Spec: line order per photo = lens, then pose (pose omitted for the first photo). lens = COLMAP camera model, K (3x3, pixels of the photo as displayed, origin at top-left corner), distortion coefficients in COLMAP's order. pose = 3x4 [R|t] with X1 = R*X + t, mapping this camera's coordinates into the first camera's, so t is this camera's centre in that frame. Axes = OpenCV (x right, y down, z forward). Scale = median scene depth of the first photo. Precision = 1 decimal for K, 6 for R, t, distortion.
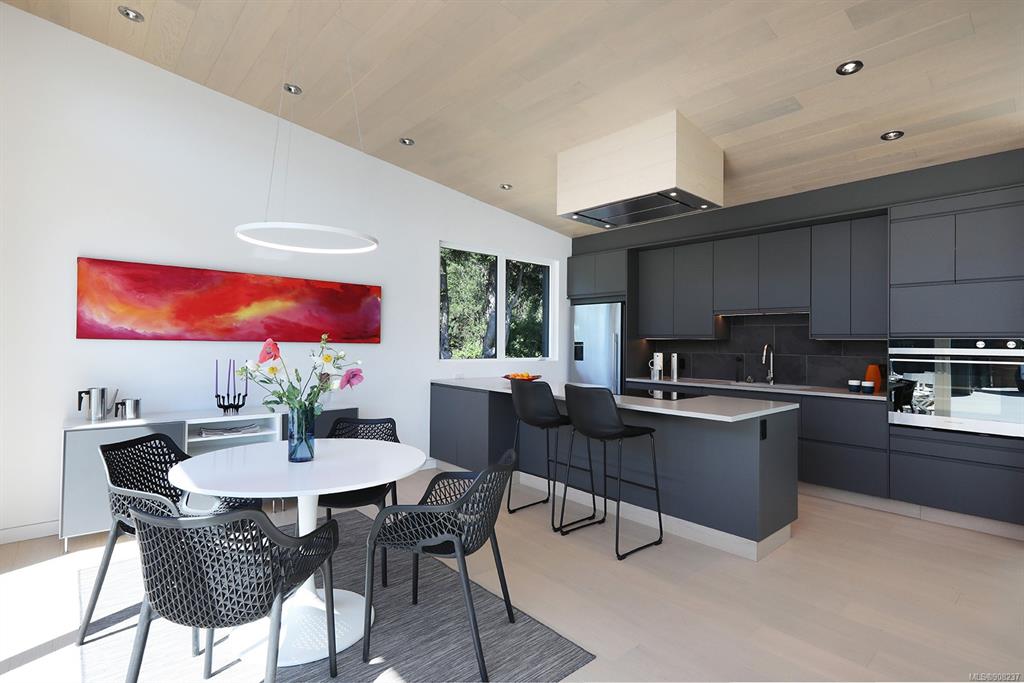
lens RADIAL K [[485.5, 0, 512.0], [0, 485.5, 341.5], [0, 0, 1]] dist [0.008968, -0.000540]
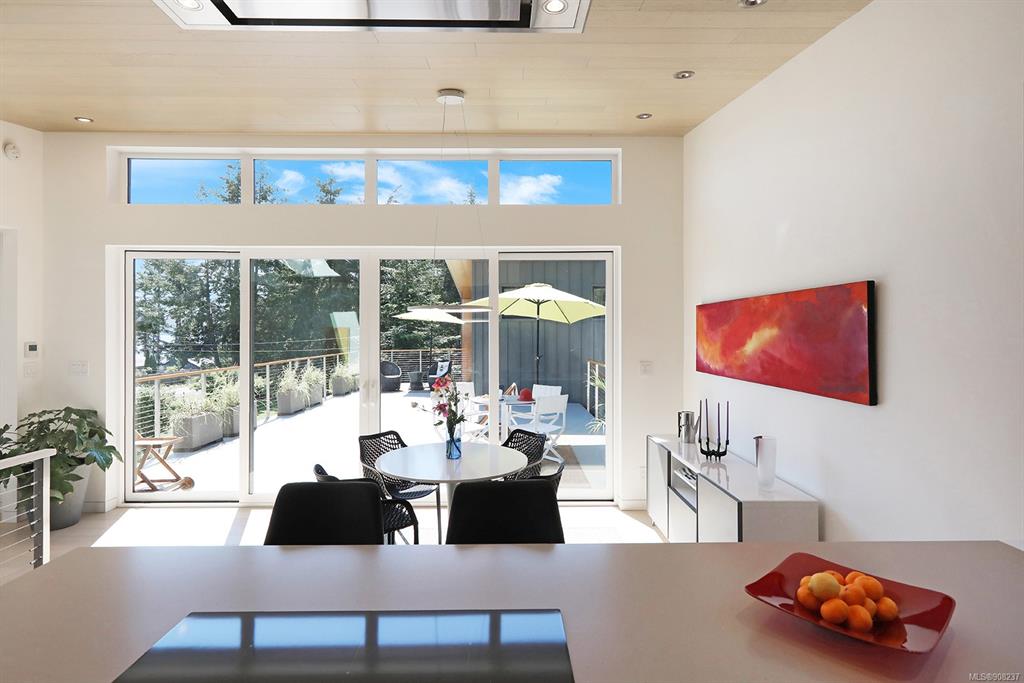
lens RADIAL K [[551.5, 0, 512.0], [0, 551.5, 341.5], [0, 0, 1]] dist [-0.001414, -0.000156]
pose [[-0.641966, -0.003793, -0.766724, 0.405651], [-0.003407, 0.999992, -0.002094, -0.064373], [0.766725, 0.001268, -0.641974, 1.288101]]
